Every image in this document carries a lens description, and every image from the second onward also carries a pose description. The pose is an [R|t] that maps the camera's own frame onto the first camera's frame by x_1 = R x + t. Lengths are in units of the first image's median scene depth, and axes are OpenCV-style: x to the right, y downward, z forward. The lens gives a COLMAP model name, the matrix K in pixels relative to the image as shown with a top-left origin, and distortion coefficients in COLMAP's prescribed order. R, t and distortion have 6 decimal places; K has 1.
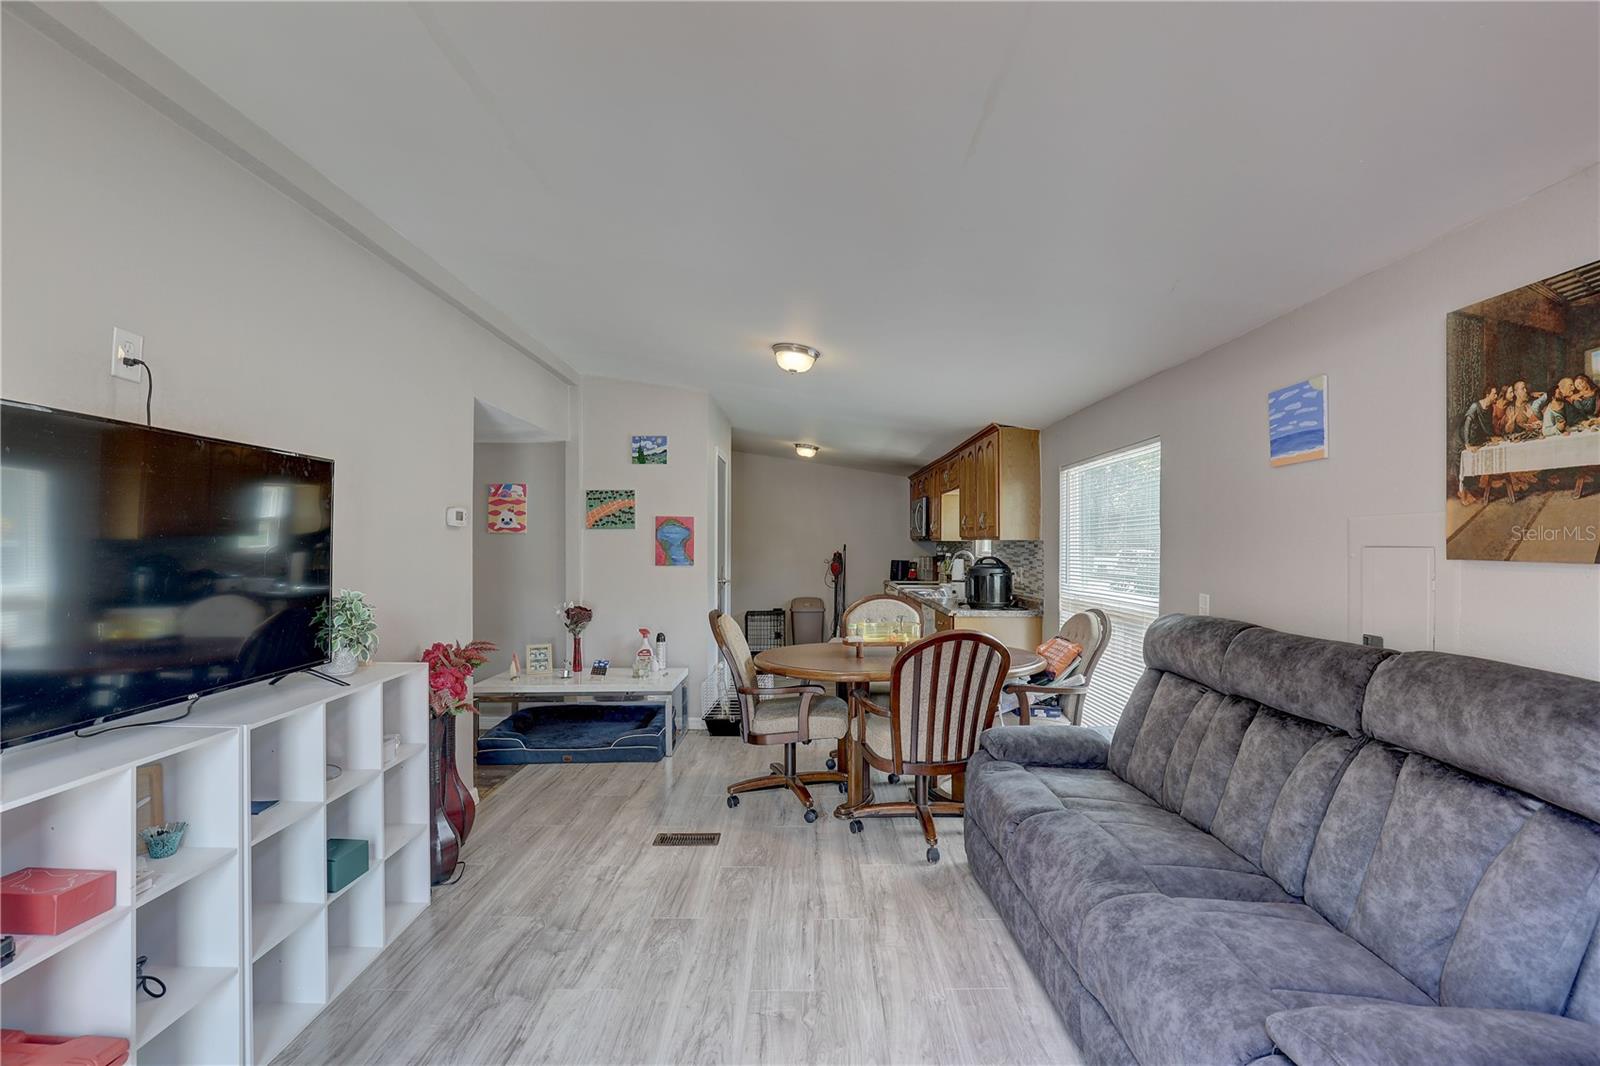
lens RADIAL K [[732.1, 0, 808.1], [0, 732.1, 538.8], [0, 0, 1]] dist [-0.034552, 0.006887]
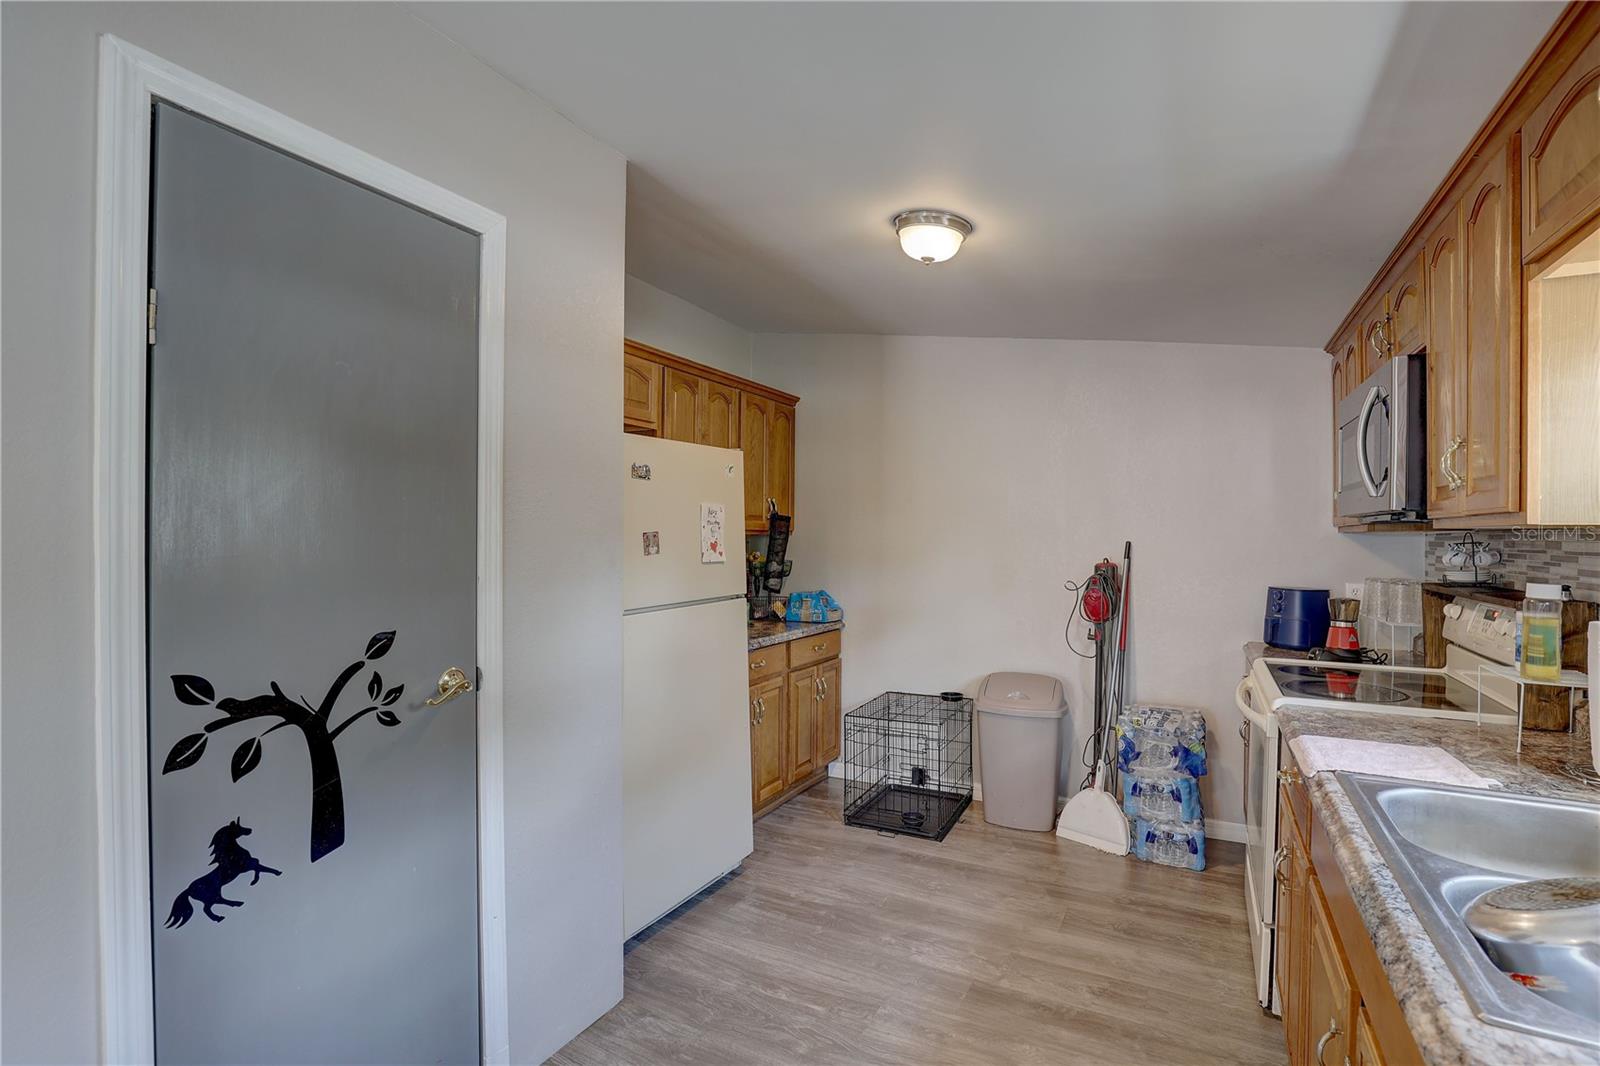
lens RADIAL K [[732.1, 0, 808.1], [0, 732.1, 538.8], [0, 0, 1]] dist [-0.034552, 0.006887]
pose [[0.880538, -0.001657, -0.473972, 0.087427], [0.004378, 0.999980, 0.004638, 0.004060], [0.473954, -0.006159, 0.880528, 0.620667]]
